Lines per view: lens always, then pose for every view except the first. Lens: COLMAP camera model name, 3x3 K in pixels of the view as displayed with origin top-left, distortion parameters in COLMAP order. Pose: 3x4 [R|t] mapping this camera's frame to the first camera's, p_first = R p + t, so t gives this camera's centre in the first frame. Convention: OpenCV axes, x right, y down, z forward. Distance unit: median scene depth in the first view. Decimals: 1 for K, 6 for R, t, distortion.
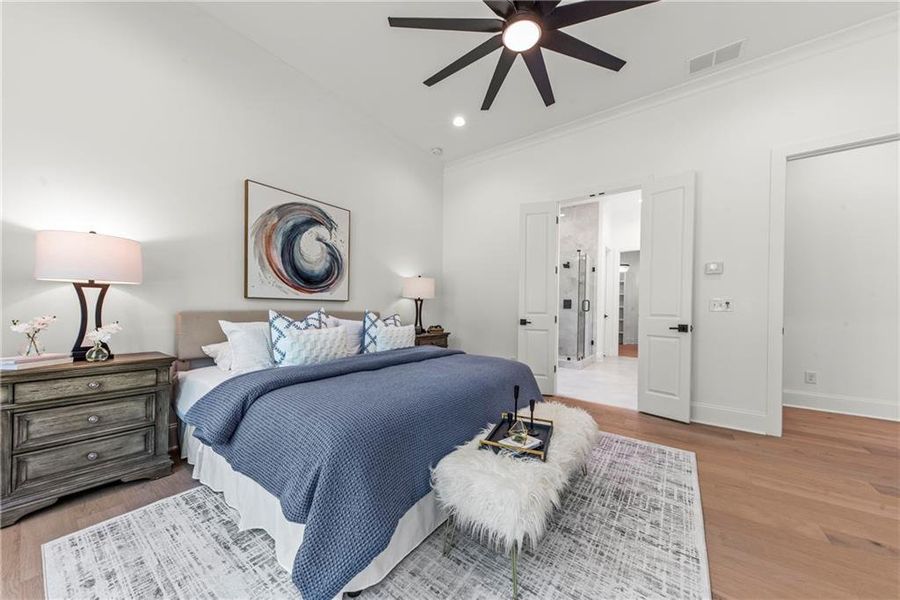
lens RADIAL K [[307.7, 0, 451.3], [0, 307.7, 309.8], [0, 0, 1]] dist [0.013932, -0.004587]
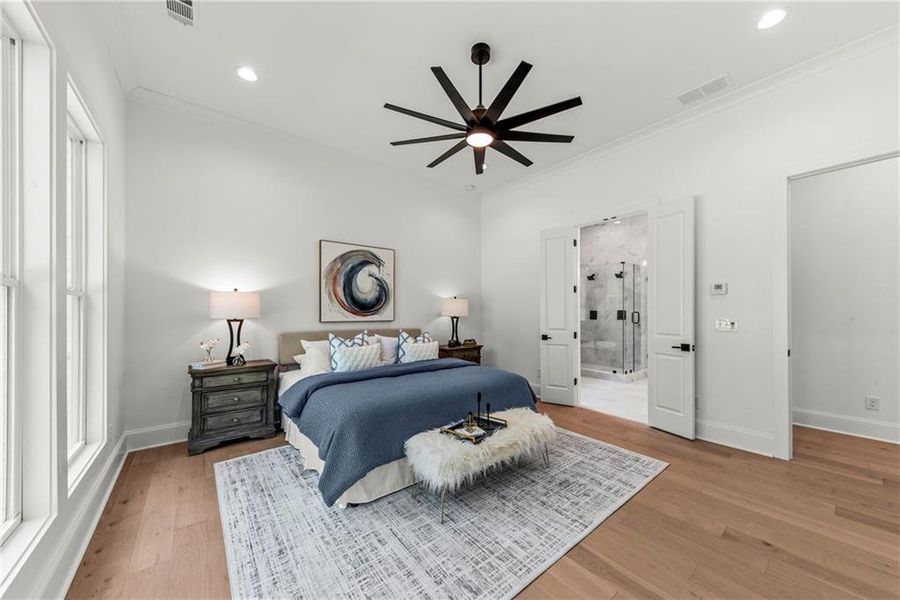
lens RADIAL K [[316.4, 0, 452.0], [0, 316.4, 309.9], [0, 0, 1]] dist [0.005266, -0.000139]
pose [[0.966255, -0.015036, -0.257147, 0.304300], [0.011858, 0.999833, -0.013903, -0.068124], [0.257313, 0.010384, 0.966272, -0.259829]]
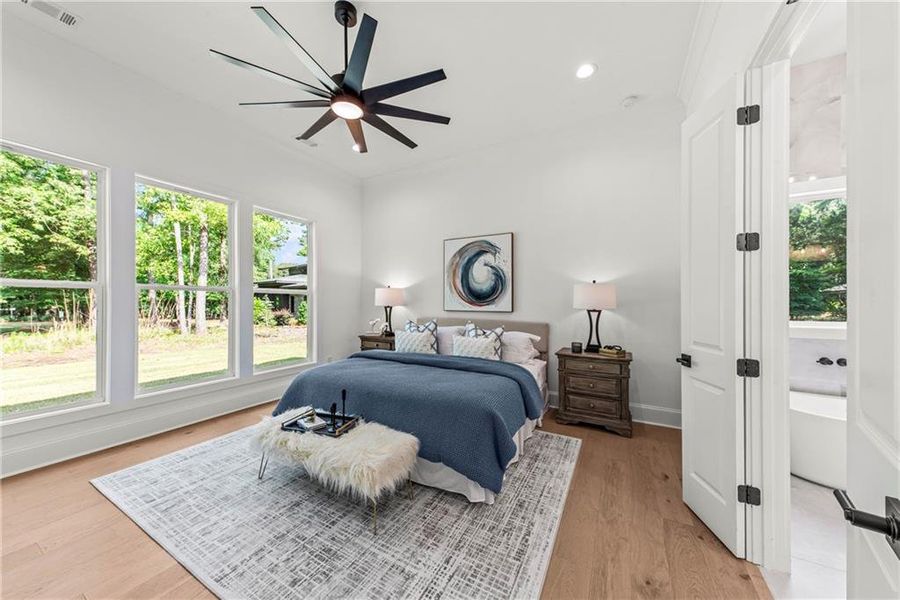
lens RADIAL K [[307.9, 0, 455.5], [0, 307.9, 301.5], [0, 0, 1]] dist [0.009501, -0.000102]
pose [[0.135192, -0.011648, -0.990751, 0.996256], [-0.008258, 0.999883, -0.012883, -0.066179], [0.990785, 0.009923, 0.135080, 0.838820]]
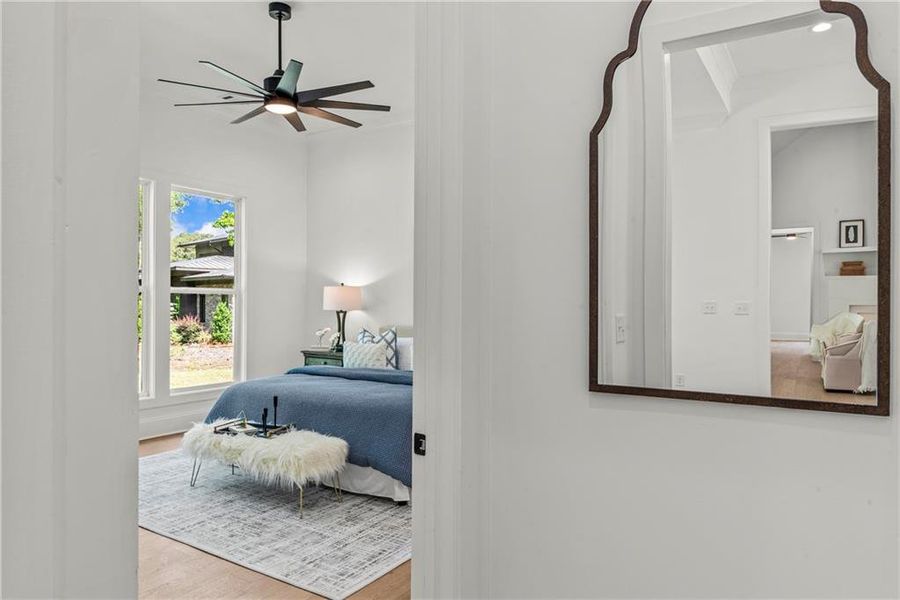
lens RADIAL K [[589.6, 0, 464.7], [0, 589.6, 298.9], [0, 0, 1]] dist [-0.004487, -0.002323]
pose [[0.072915, -0.019135, -0.997155, 1.698112], [-0.010345, 0.999748, -0.019941, -0.064957], [0.997284, 0.011769, 0.072699, 1.031825]]
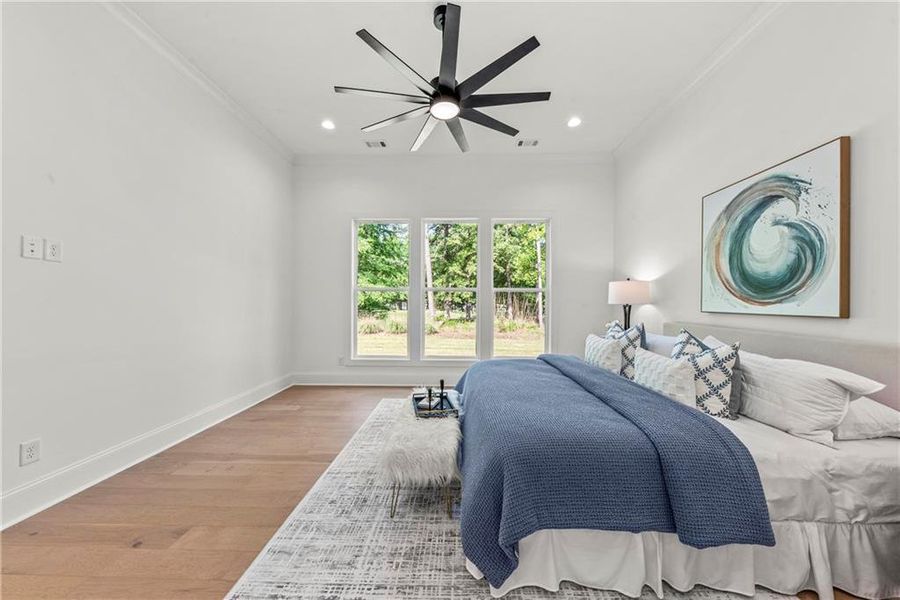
lens RADIAL K [[310.9, 0, 453.6], [0, 310.9, 306.9], [0, 0, 1]] dist [0.000262, 0.000004]
pose [[-0.819271, -0.007921, -0.573352, 0.610438], [-0.019690, 0.999704, 0.014324, -0.054017], [0.573069, 0.023024, -0.819184, 1.378550]]
